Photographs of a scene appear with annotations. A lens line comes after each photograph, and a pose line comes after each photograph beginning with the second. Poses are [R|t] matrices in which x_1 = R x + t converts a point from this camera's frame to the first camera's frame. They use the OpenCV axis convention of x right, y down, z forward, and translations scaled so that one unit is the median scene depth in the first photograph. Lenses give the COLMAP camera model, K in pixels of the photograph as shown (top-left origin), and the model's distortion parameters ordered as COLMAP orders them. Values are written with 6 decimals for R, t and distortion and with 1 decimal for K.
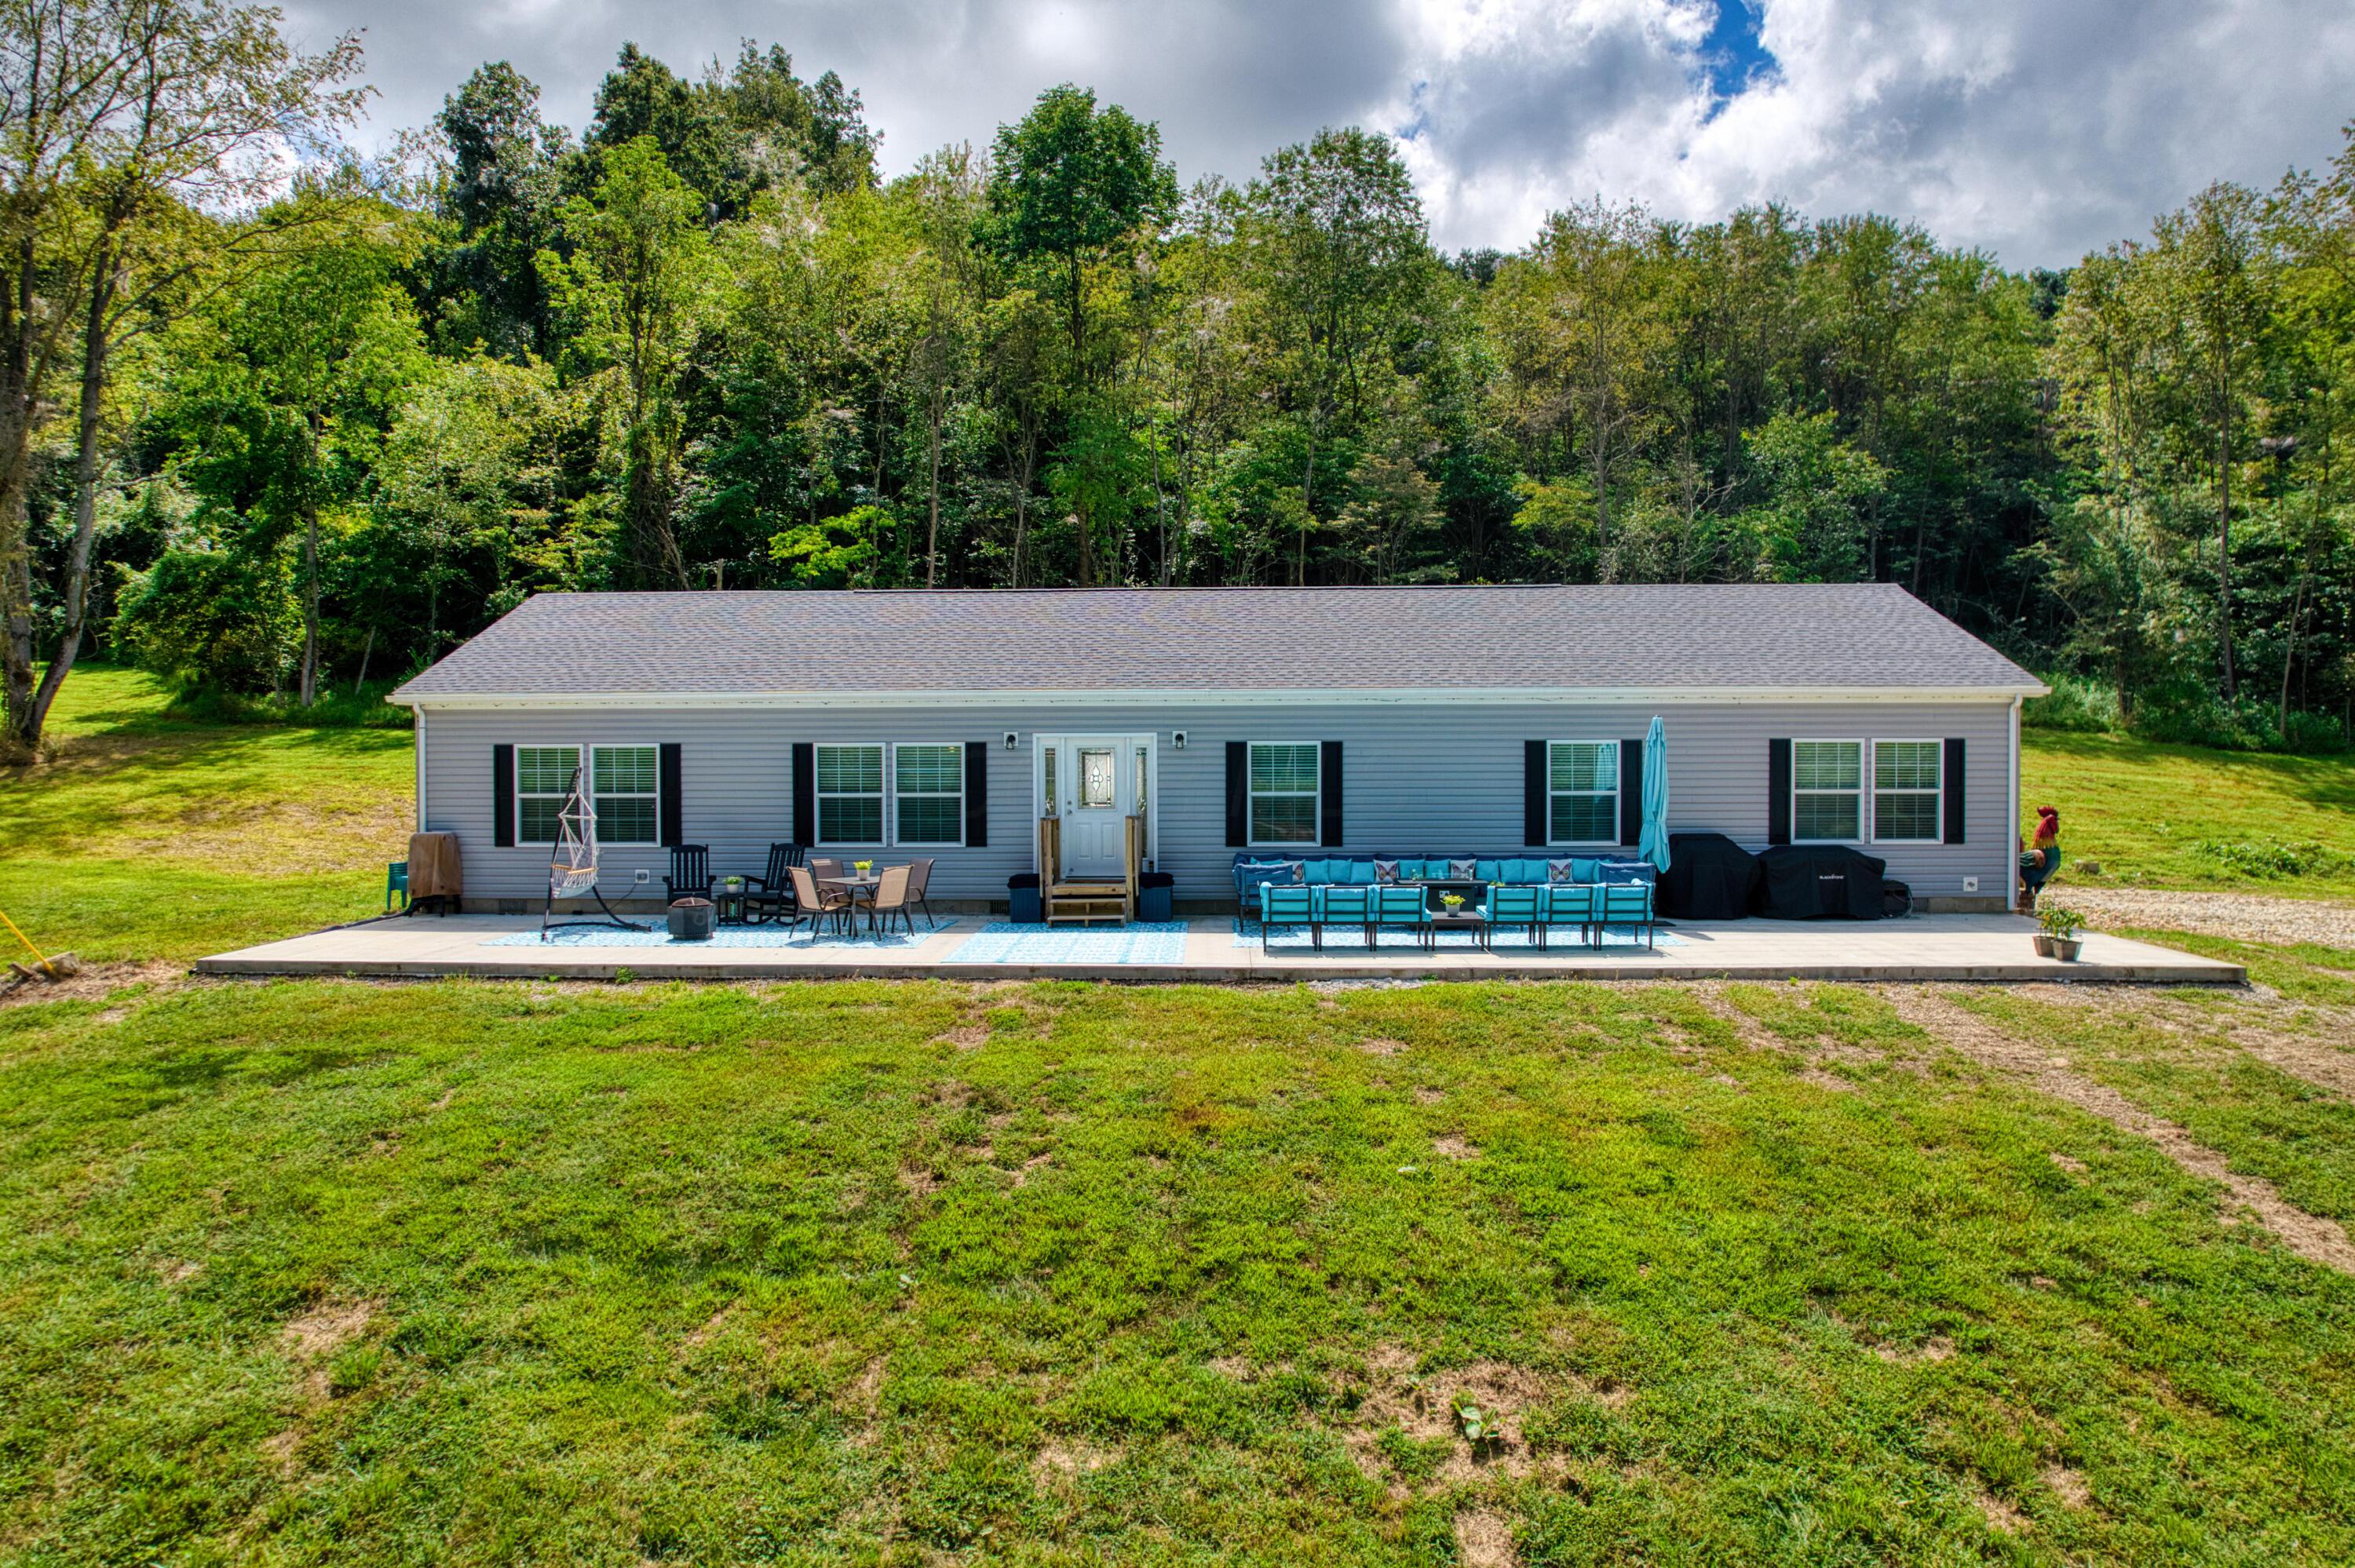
lens RADIAL K [[1491.3, 0, 1181.4], [0, 1491.3, 782.8], [0, 0, 1]] dist [-0.040038, 0.015467]
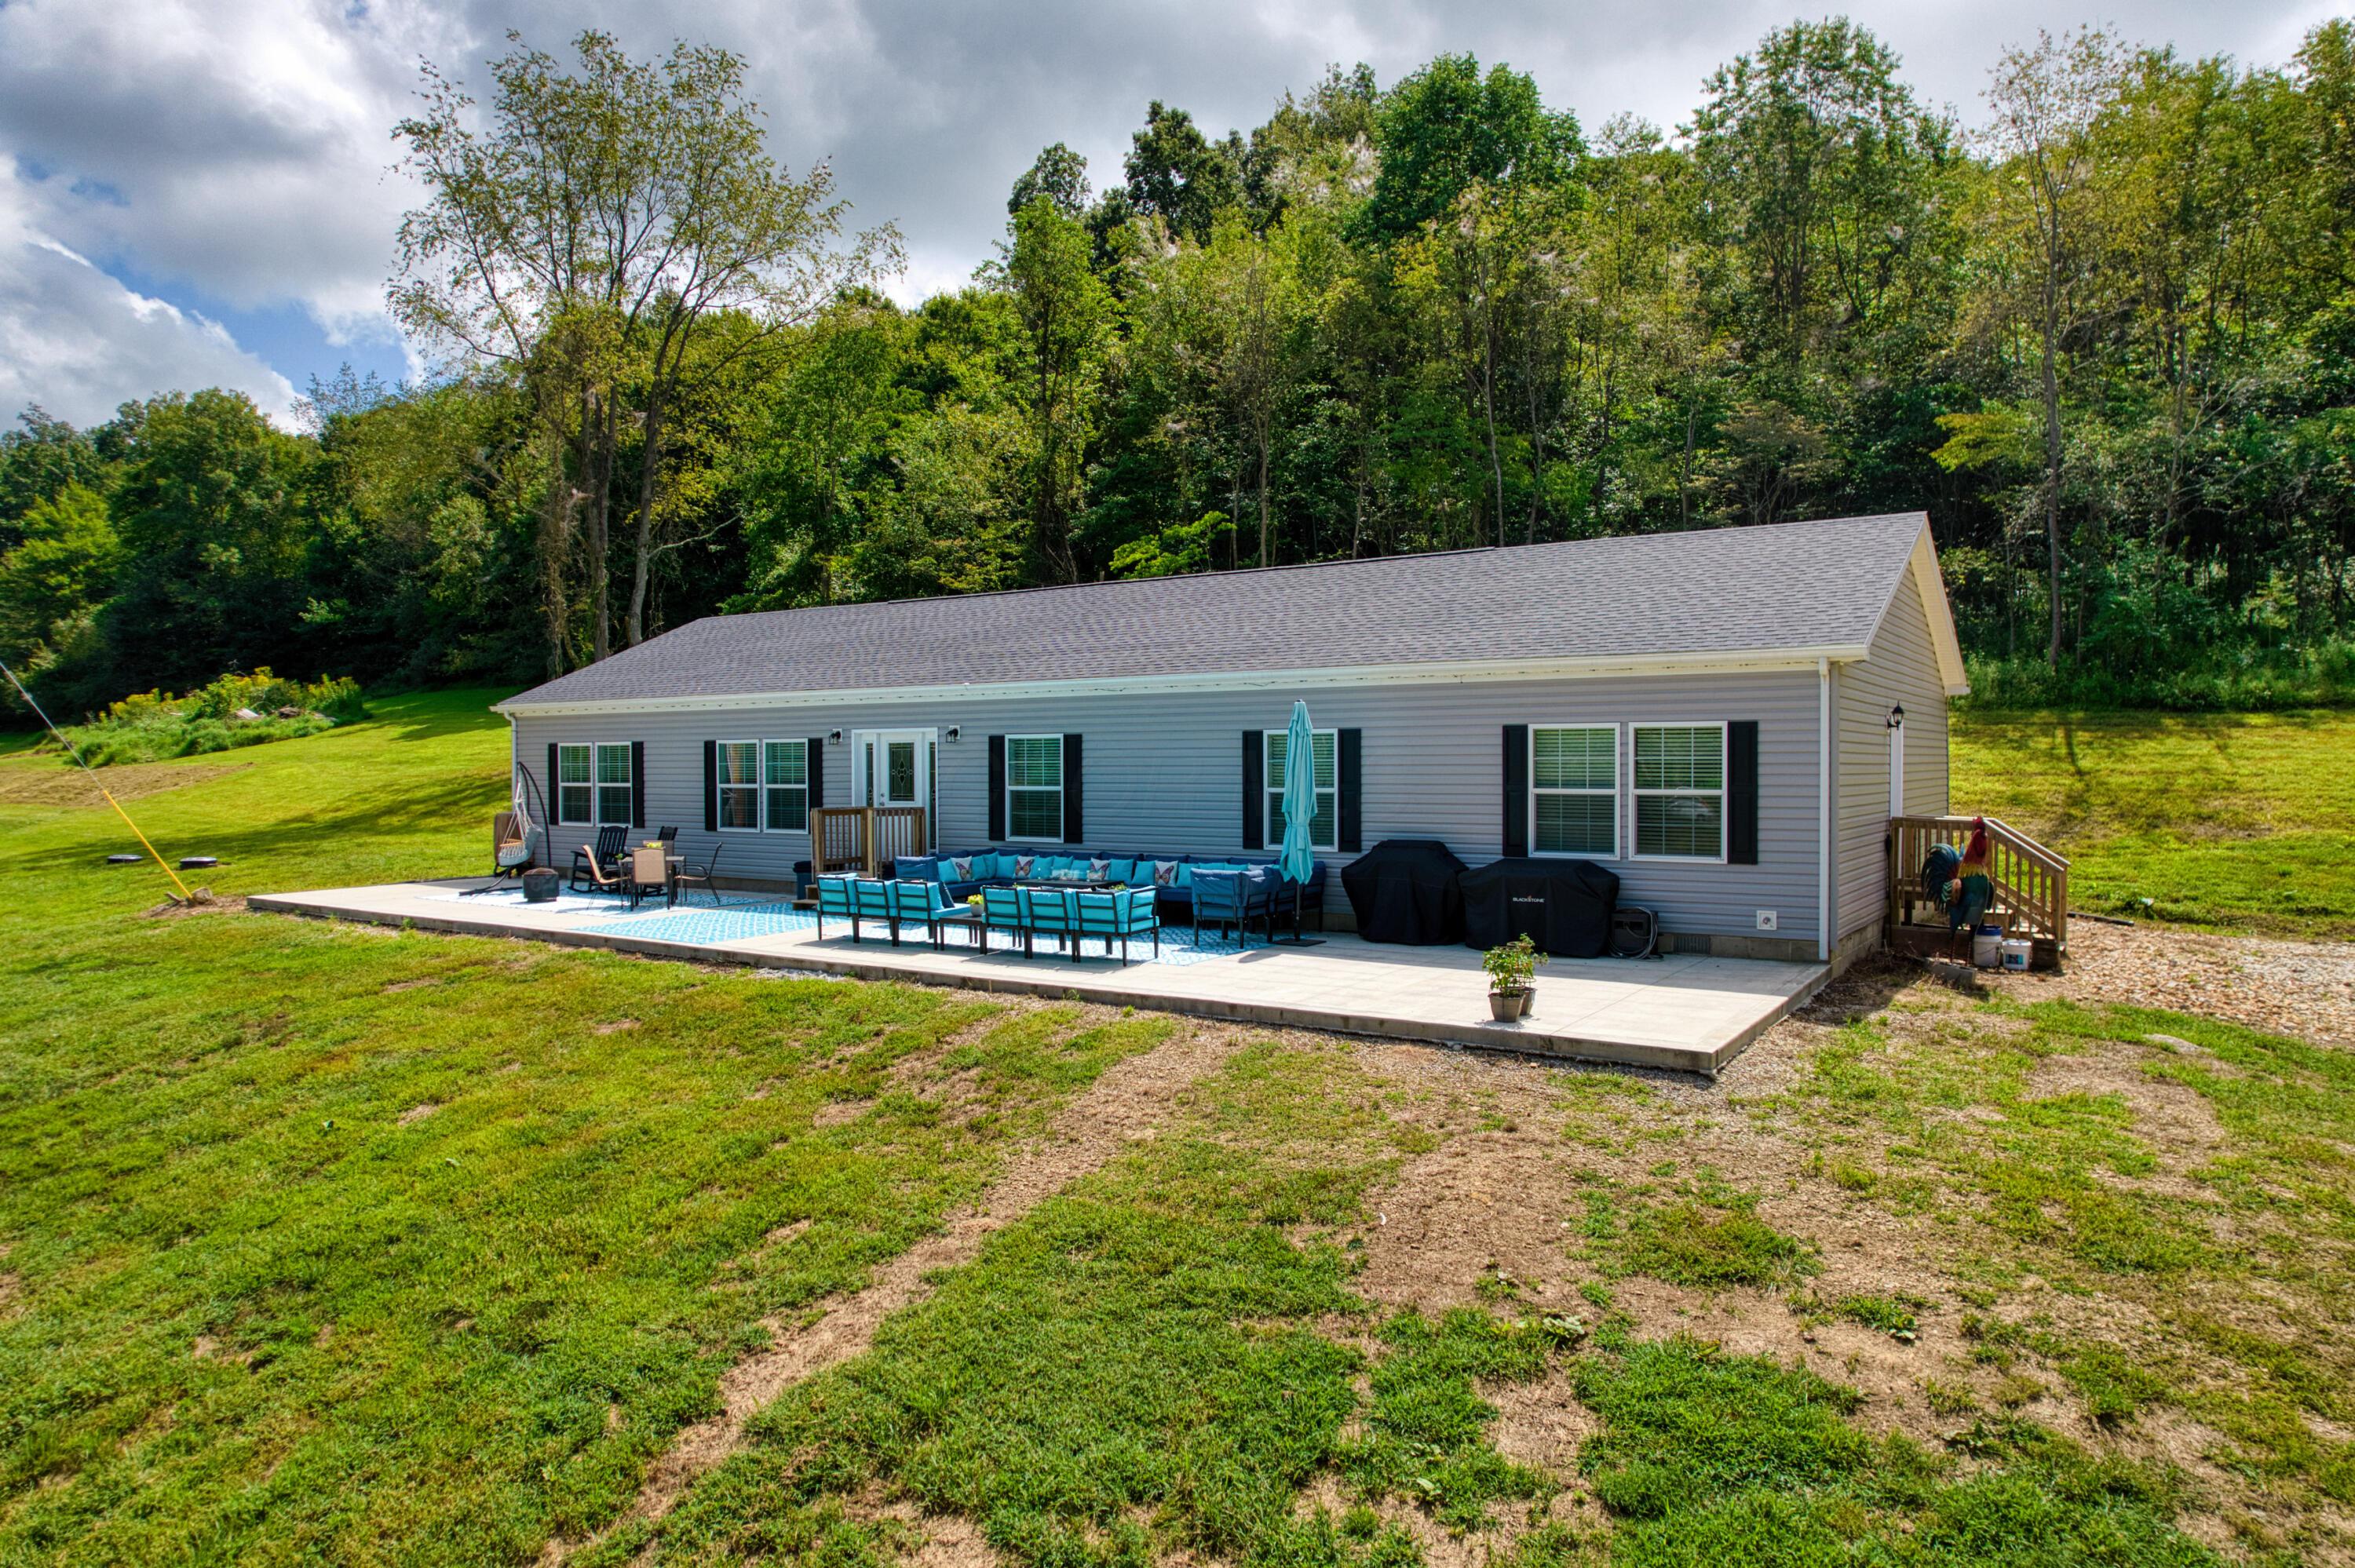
lens RADIAL K [[1491.3, 0, 1196.2], [0, 1491.3, 782.7], [0, 0, 1]] dist [-0.040038, 0.015467]
pose [[0.848290, 0.007253, -0.529483, 0.680328], [-0.005009, 0.999971, 0.005674, -0.002051], [0.529509, -0.002161, 0.848302, 0.221841]]
